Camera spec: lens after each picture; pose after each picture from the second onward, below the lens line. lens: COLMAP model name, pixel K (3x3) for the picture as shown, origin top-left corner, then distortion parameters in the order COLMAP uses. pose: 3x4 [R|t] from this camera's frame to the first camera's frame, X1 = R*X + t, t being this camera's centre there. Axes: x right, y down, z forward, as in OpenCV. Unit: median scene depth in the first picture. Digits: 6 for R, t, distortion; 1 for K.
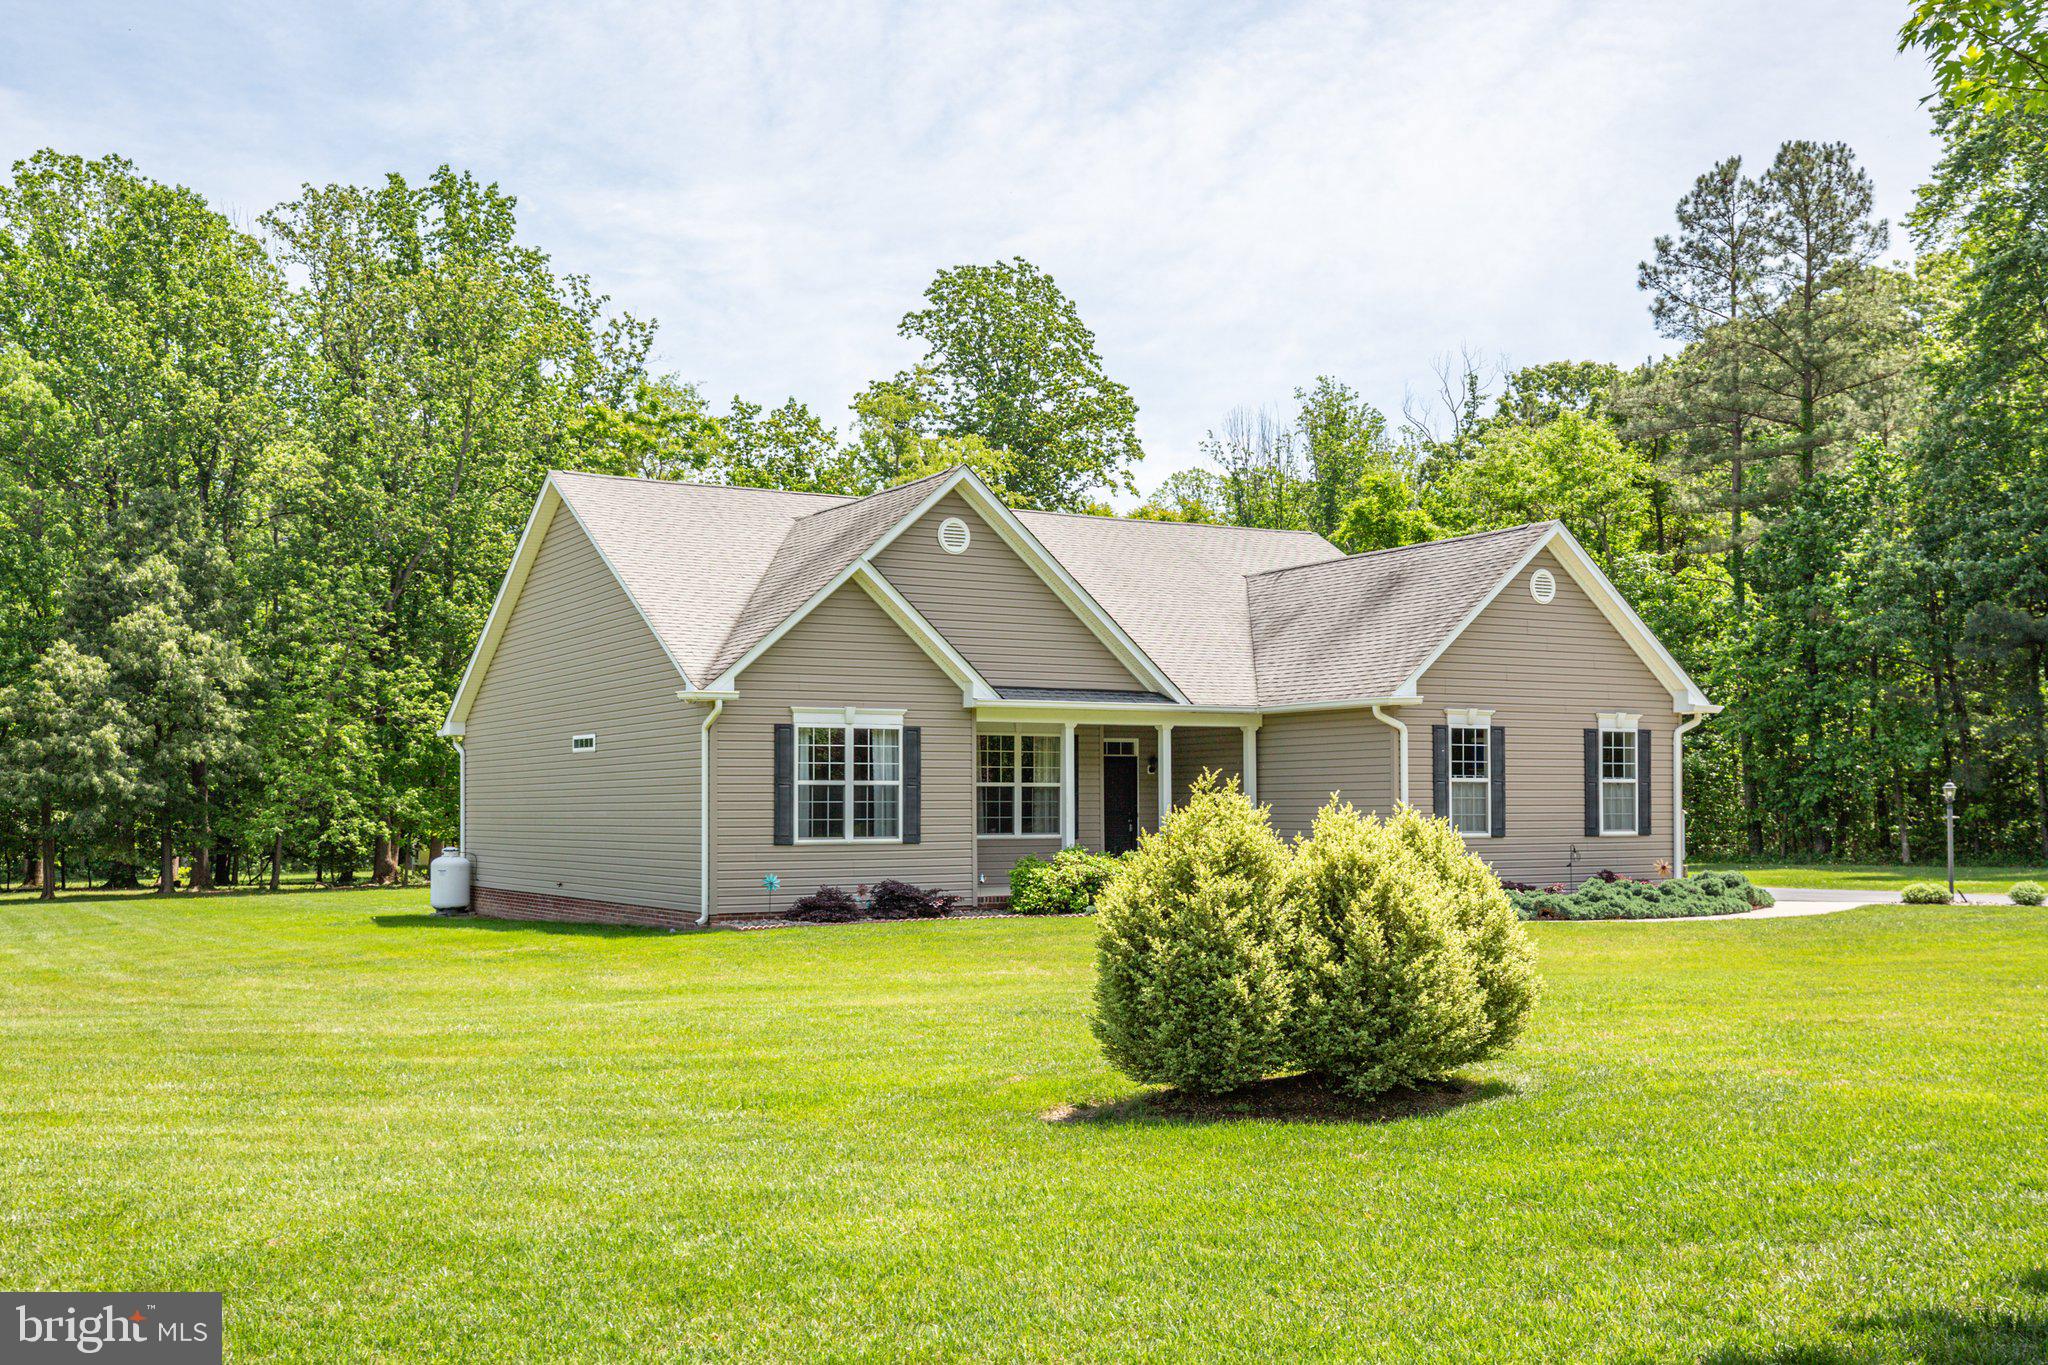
lens RADIAL K [[2042.7, 0, 1024.7], [0, 2042.7, 777.2], [0, 0, 1]] dist [0.042202, 0.008198]
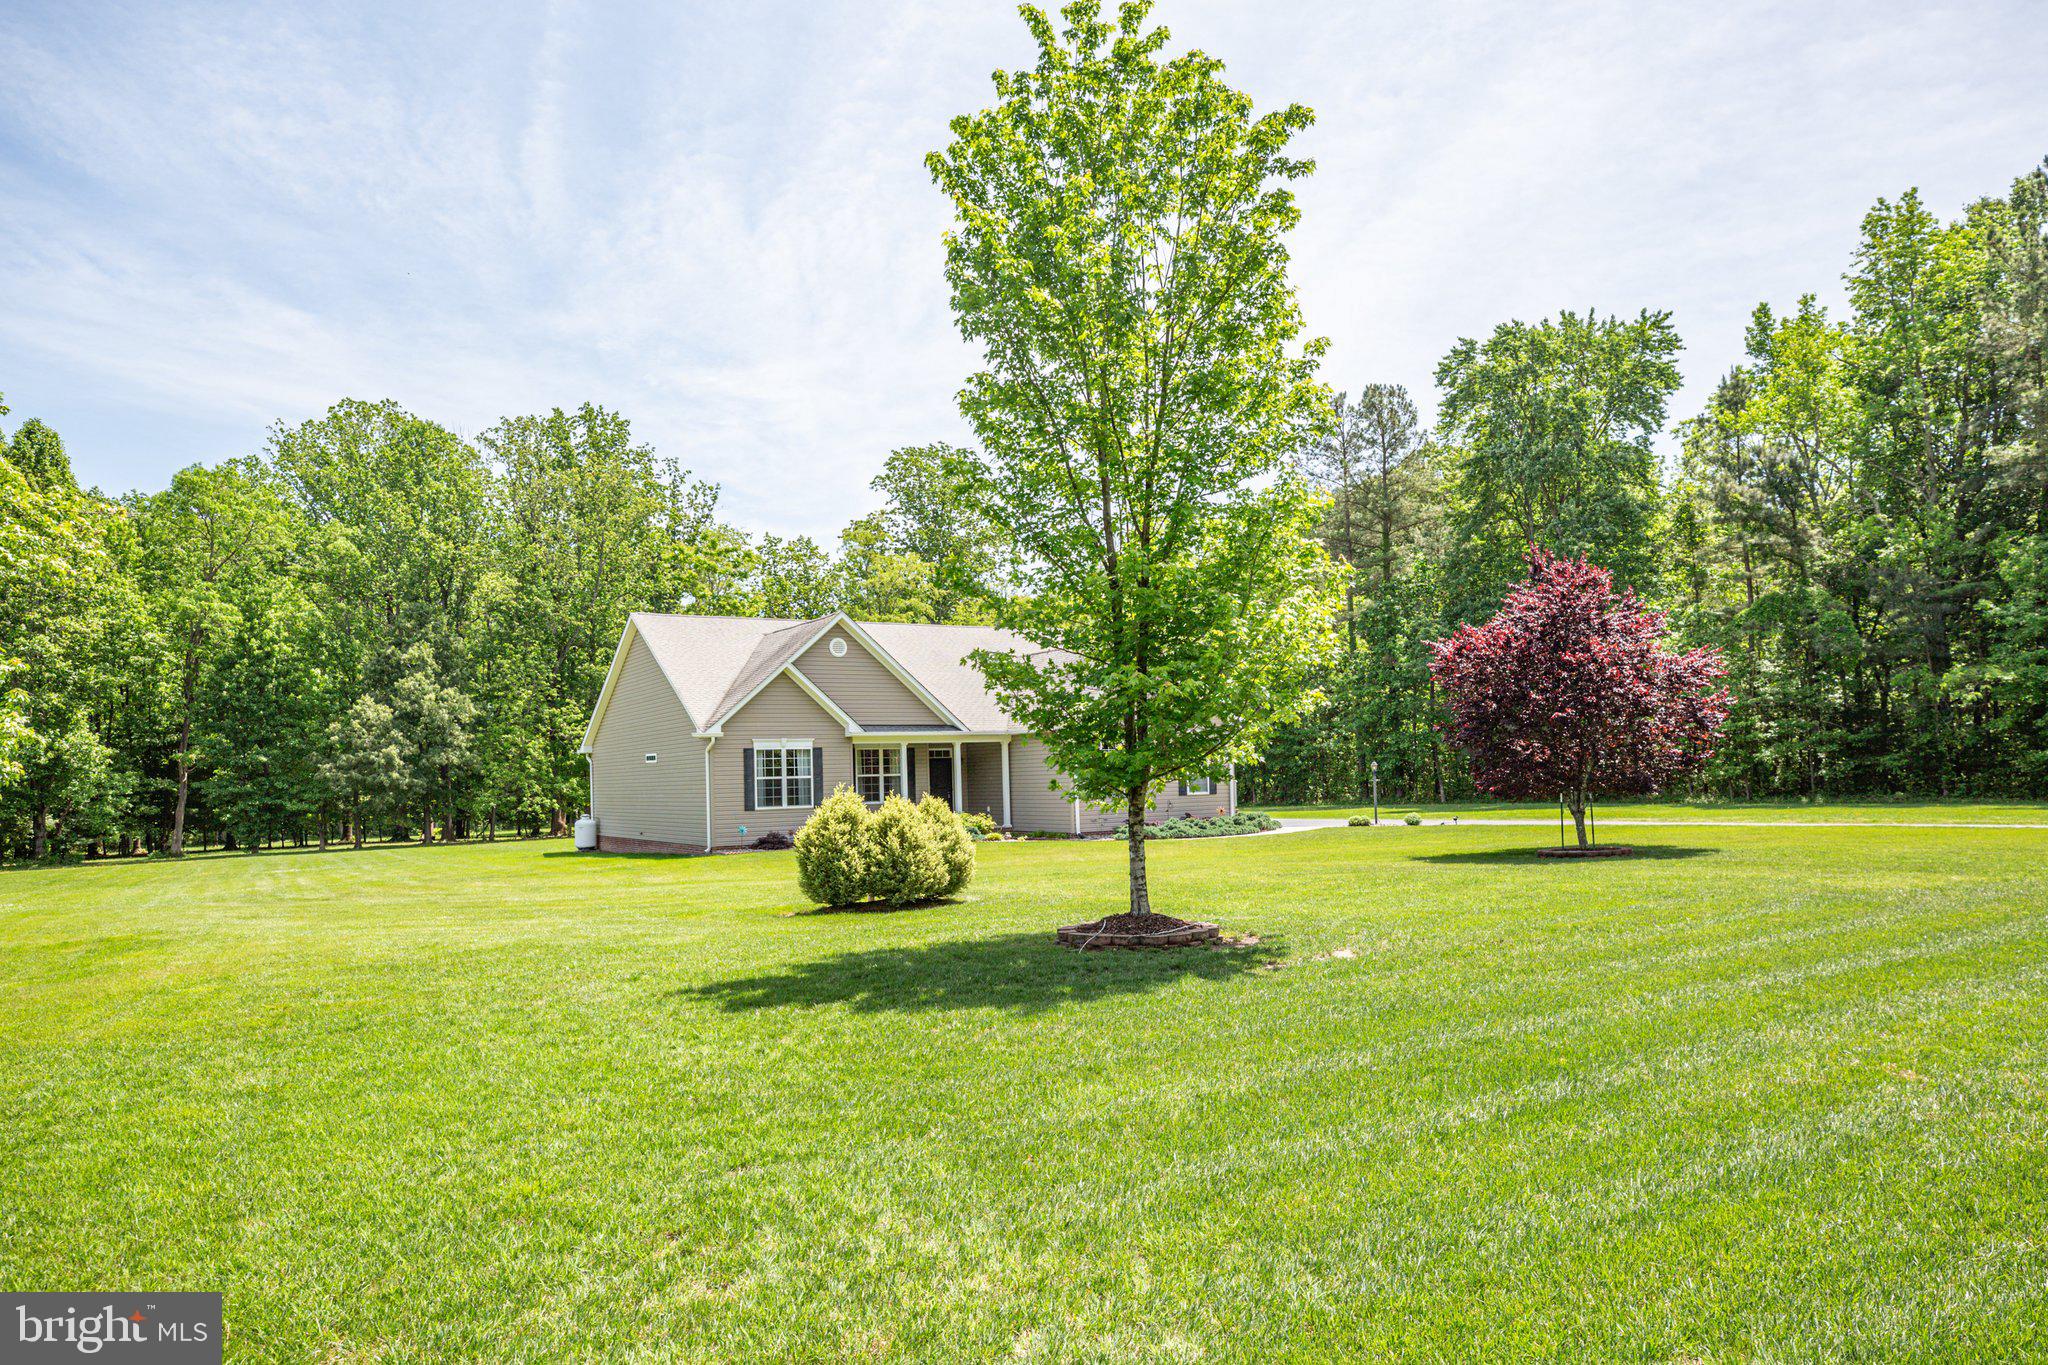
lens RADIAL K [[1381.4, 0, 1021.0], [0, 1381.4, 748.9], [0, 0, 1]] dist [-0.032487, 0.066687]
pose [[0.999607, -0.022322, 0.016954, 0.051904], [0.022387, 0.999743, -0.003686, -0.006412], [-0.016867, 0.004065, 0.999849, -0.138051]]
